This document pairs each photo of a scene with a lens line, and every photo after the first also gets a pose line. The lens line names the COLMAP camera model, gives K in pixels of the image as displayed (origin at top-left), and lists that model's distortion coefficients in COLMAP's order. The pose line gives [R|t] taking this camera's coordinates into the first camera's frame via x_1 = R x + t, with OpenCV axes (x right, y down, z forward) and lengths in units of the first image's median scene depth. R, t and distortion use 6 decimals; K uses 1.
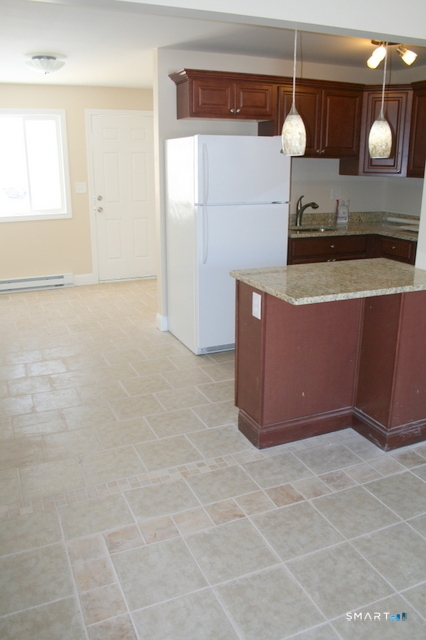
lens RADIAL K [[521.6, 0, 210.5], [0, 521.6, 322.7], [0, 0, 1]] dist [-0.142702, 0.126544]
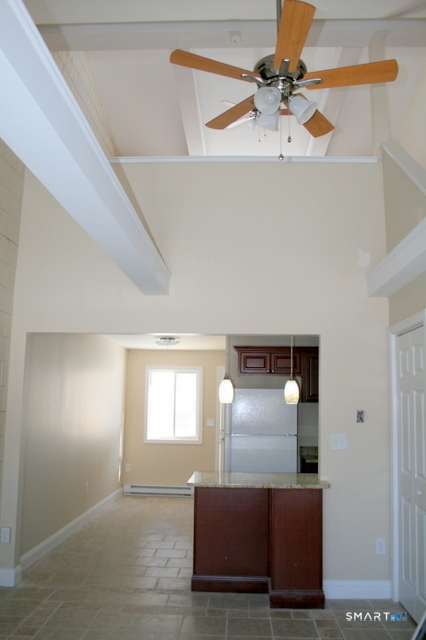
lens RADIAL K [[521.6, 0, 210.5], [0, 521.6, 322.7], [0, 0, 1]] dist [-0.142702, 0.126544]
pose [[0.899853, -0.046512, -0.433706, 0.859503], [-0.151276, 0.899311, -0.410312, 0.149567], [0.409121, 0.434830, 0.802211, -0.504801]]
